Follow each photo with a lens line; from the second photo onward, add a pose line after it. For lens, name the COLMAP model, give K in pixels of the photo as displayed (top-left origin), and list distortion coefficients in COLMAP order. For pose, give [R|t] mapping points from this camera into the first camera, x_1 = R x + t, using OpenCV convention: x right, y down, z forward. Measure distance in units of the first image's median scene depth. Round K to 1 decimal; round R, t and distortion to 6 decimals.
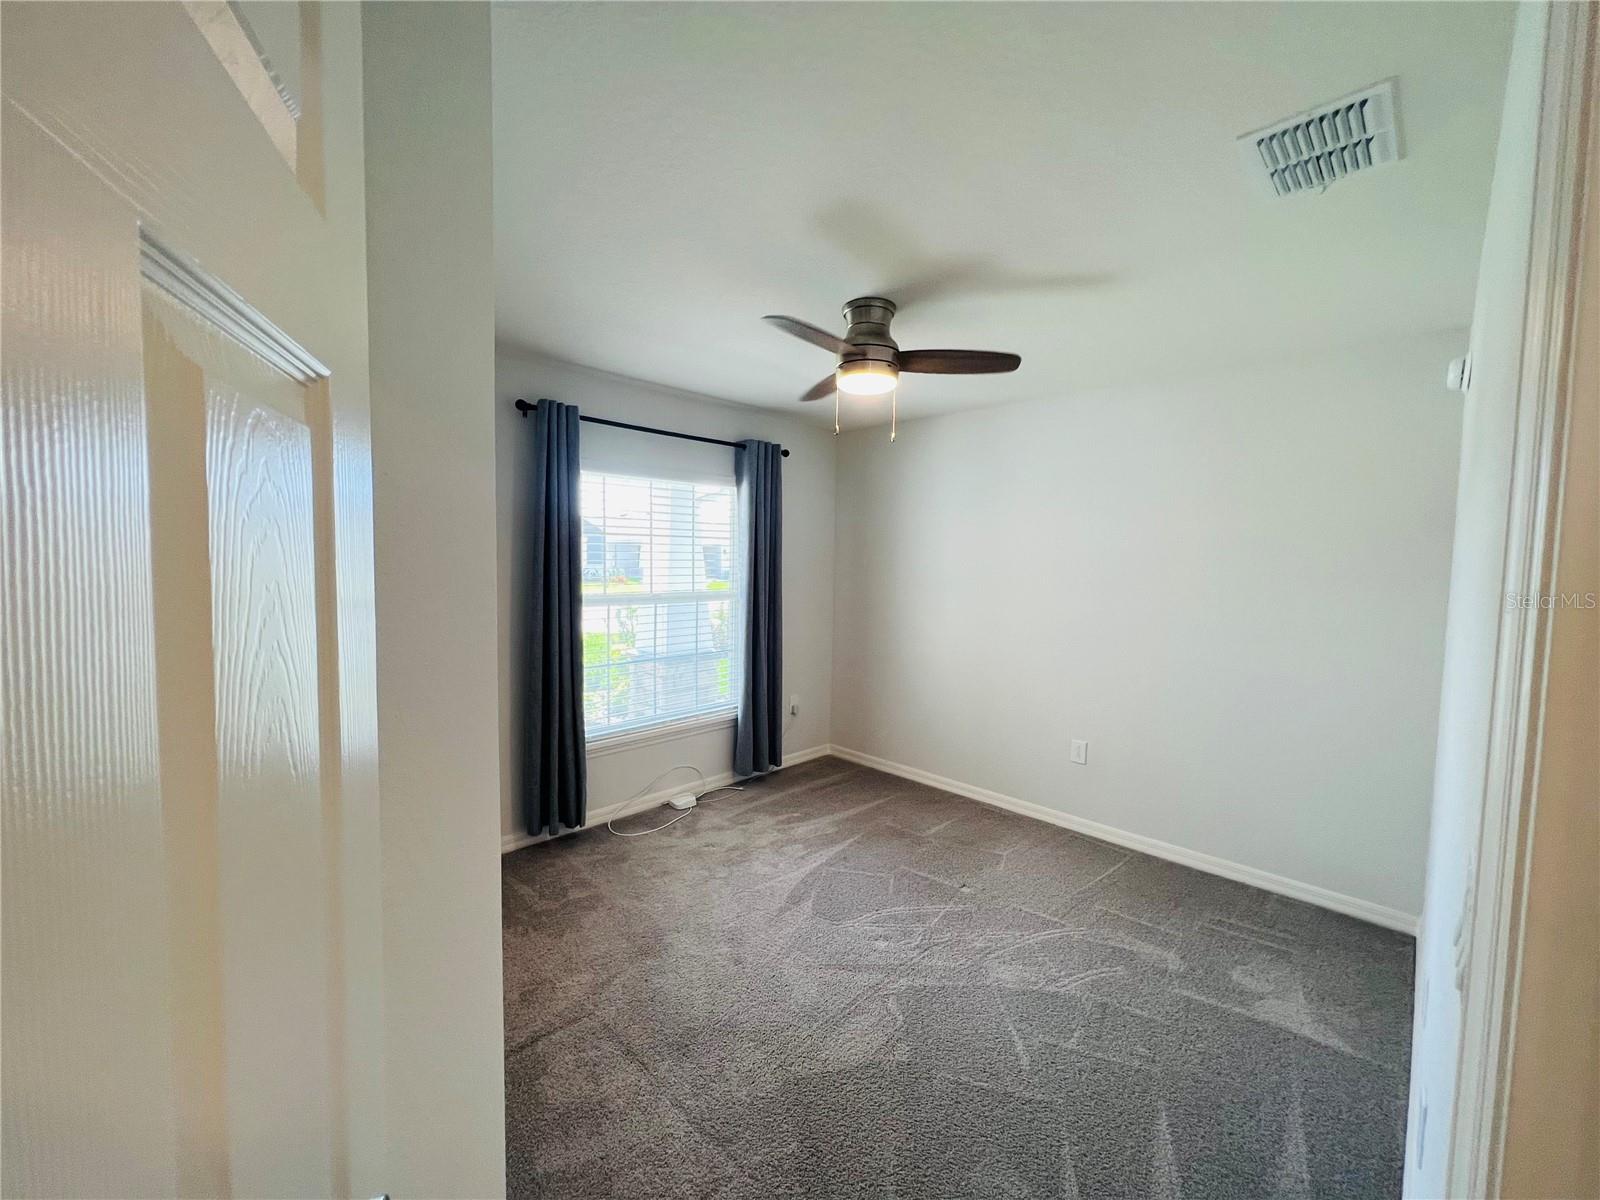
lens RADIAL K [[641.2, 0, 800.0], [0, 641.2, 600.0], [0, 0, 1]] dist [0.001460, 0.000663]
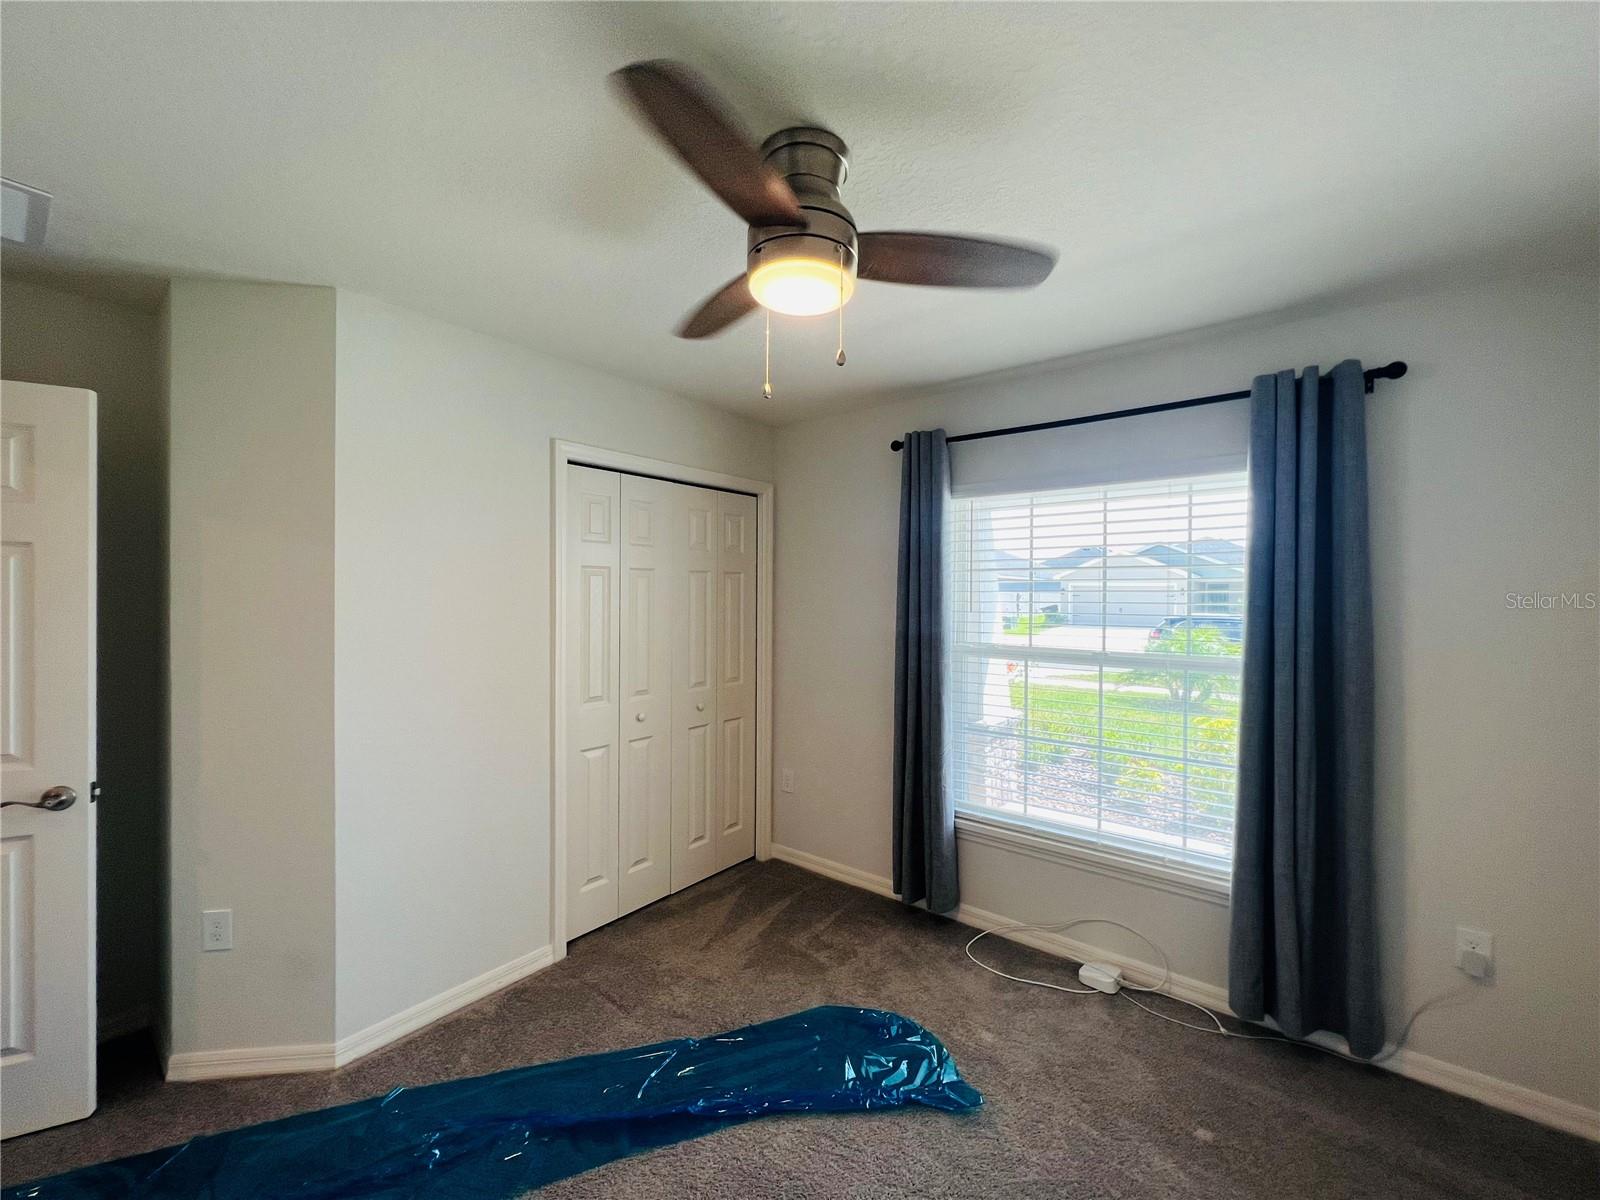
lens RADIAL K [[641.2, 0, 800.0], [0, 641.2, 600.0], [0, 0, 1]] dist [0.001460, 0.000663]
pose [[0.115484, -0.003851, -0.993302, 0.444882], [-0.071093, 0.997396, -0.012132, -0.035369], [0.990762, 0.072018, 0.114909, 0.628457]]
